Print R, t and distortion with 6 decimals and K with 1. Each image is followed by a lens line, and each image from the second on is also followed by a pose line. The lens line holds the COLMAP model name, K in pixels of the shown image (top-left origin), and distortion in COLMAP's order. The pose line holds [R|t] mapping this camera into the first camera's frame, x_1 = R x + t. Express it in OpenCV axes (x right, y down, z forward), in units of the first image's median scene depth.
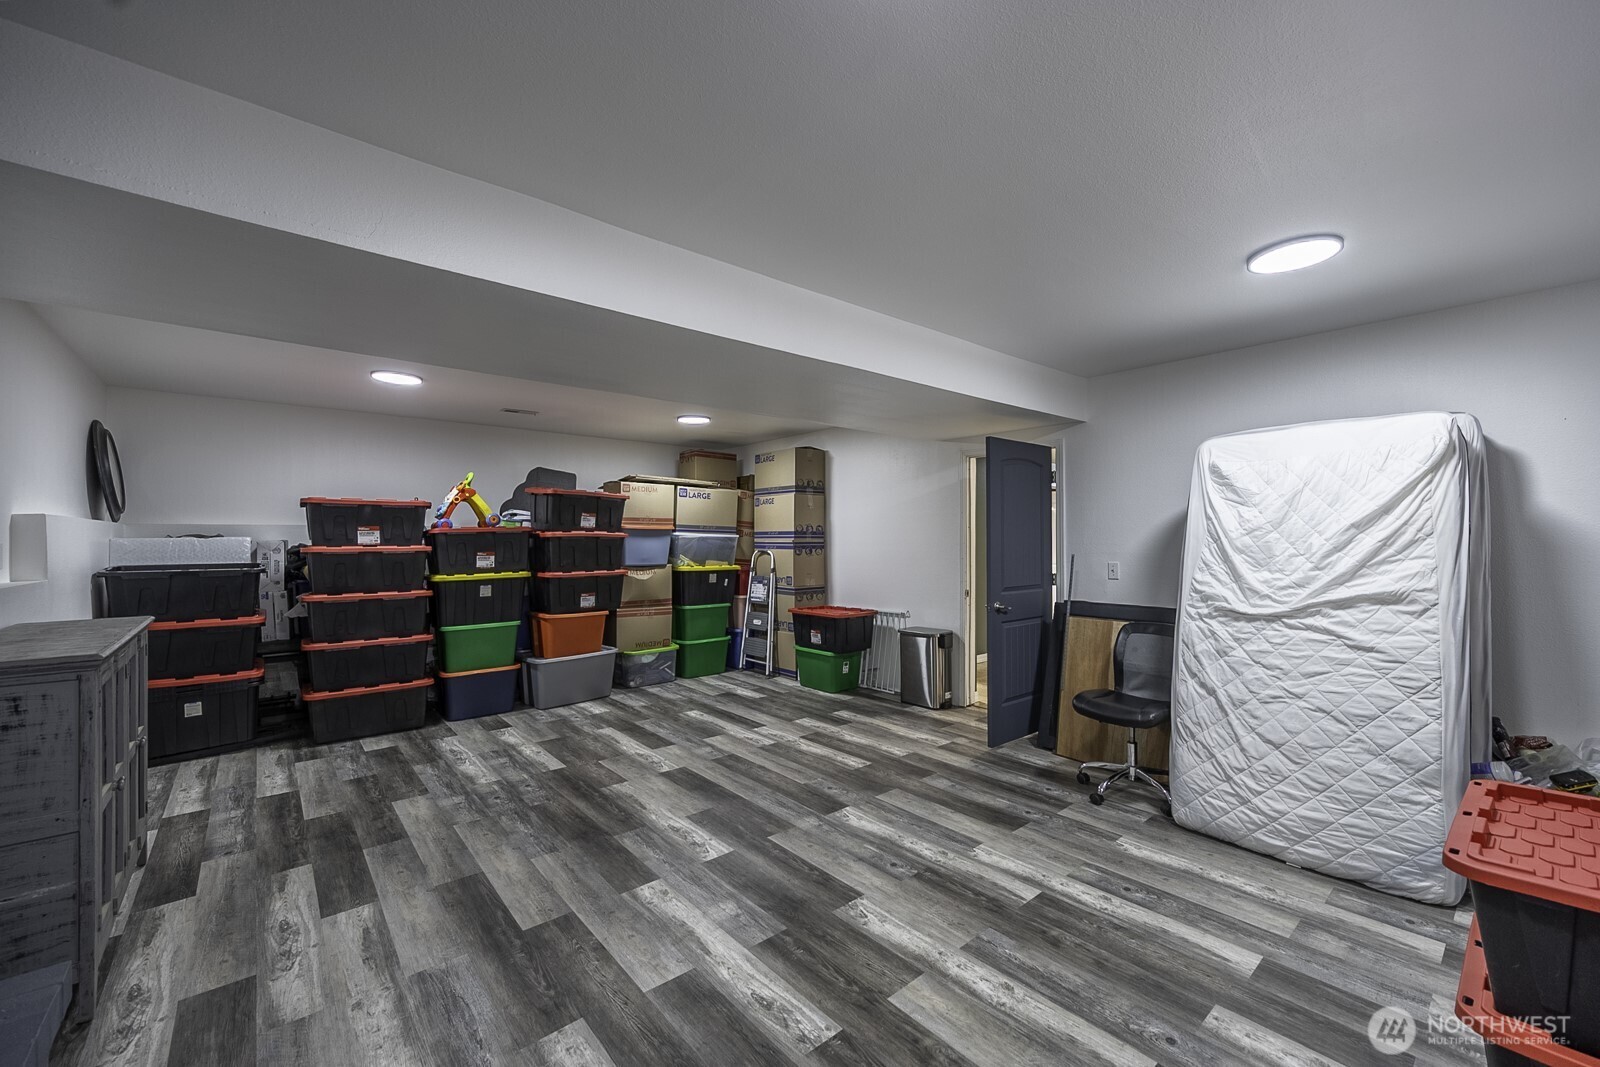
lens RADIAL K [[639.3, 0, 824.1], [0, 639.3, 538.1], [0, 0, 1]] dist [-0.001691, -0.000220]
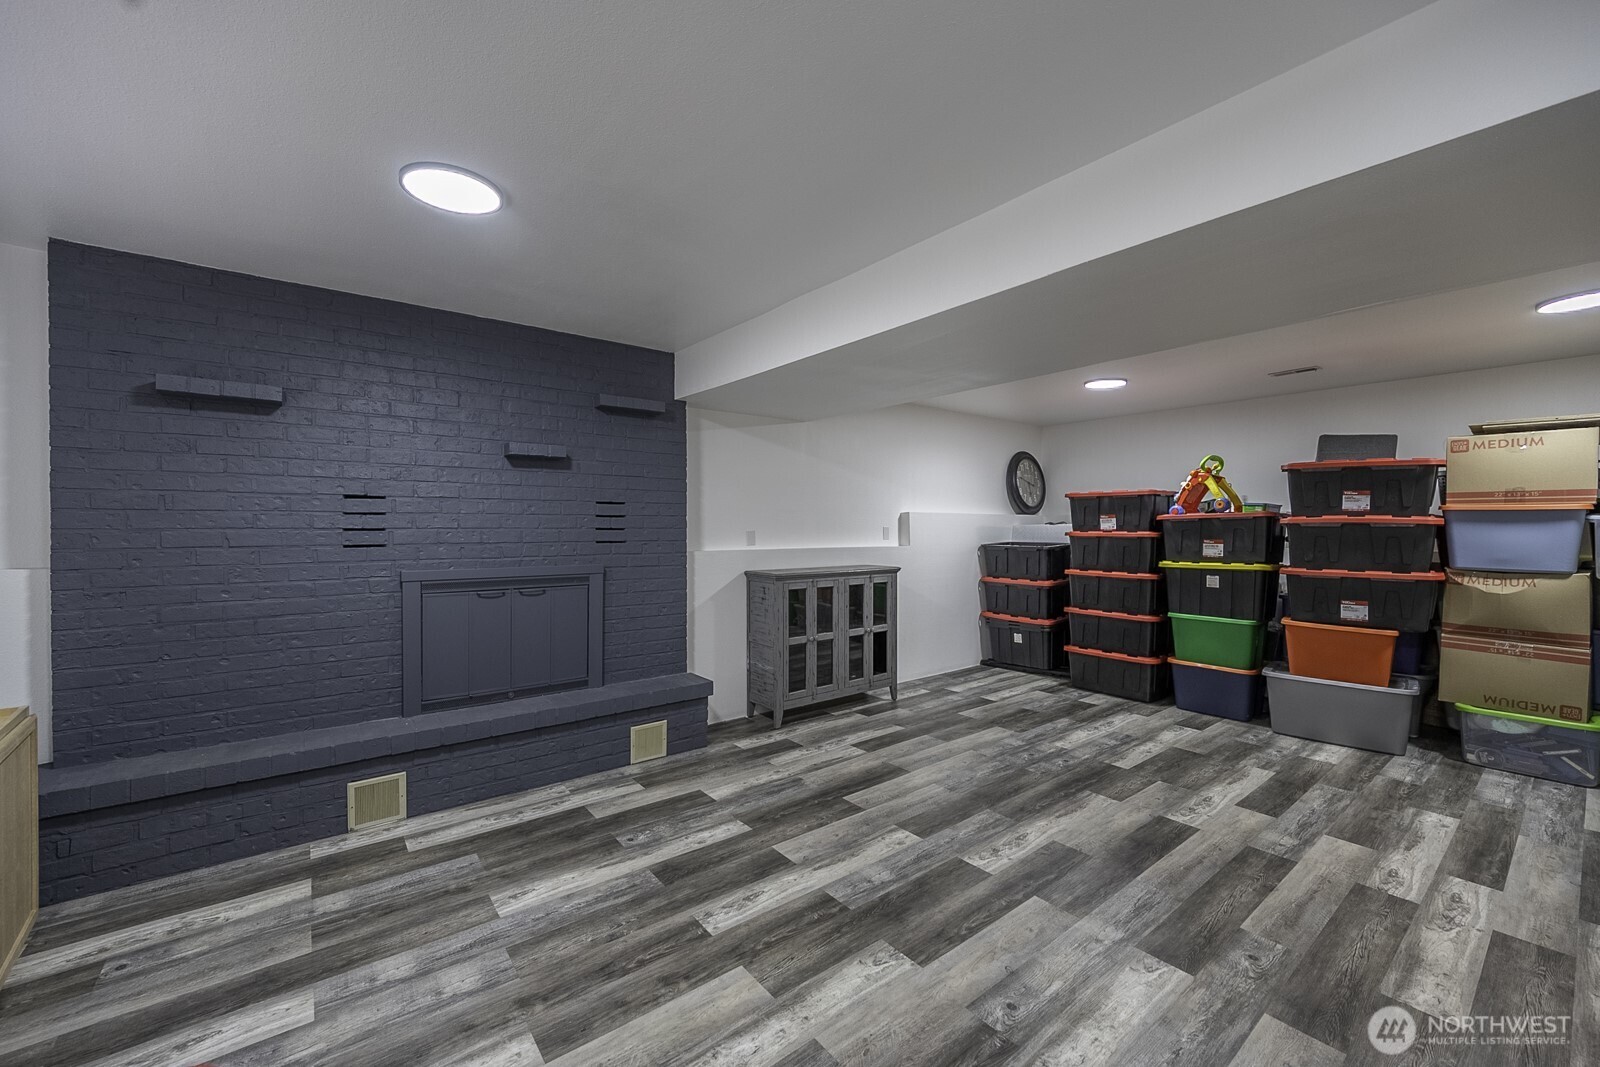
lens RADIAL K [[651.7, 0, 800.0], [0, 651.7, 533.5], [0, 0, 1]] dist [-0.003166, -0.000218]
pose [[-0.072208, 0.013891, -0.997293, 0.573922], [-0.001809, 0.999900, 0.014059, 0.000487], [0.997388, 0.002819, -0.072176, 0.587951]]
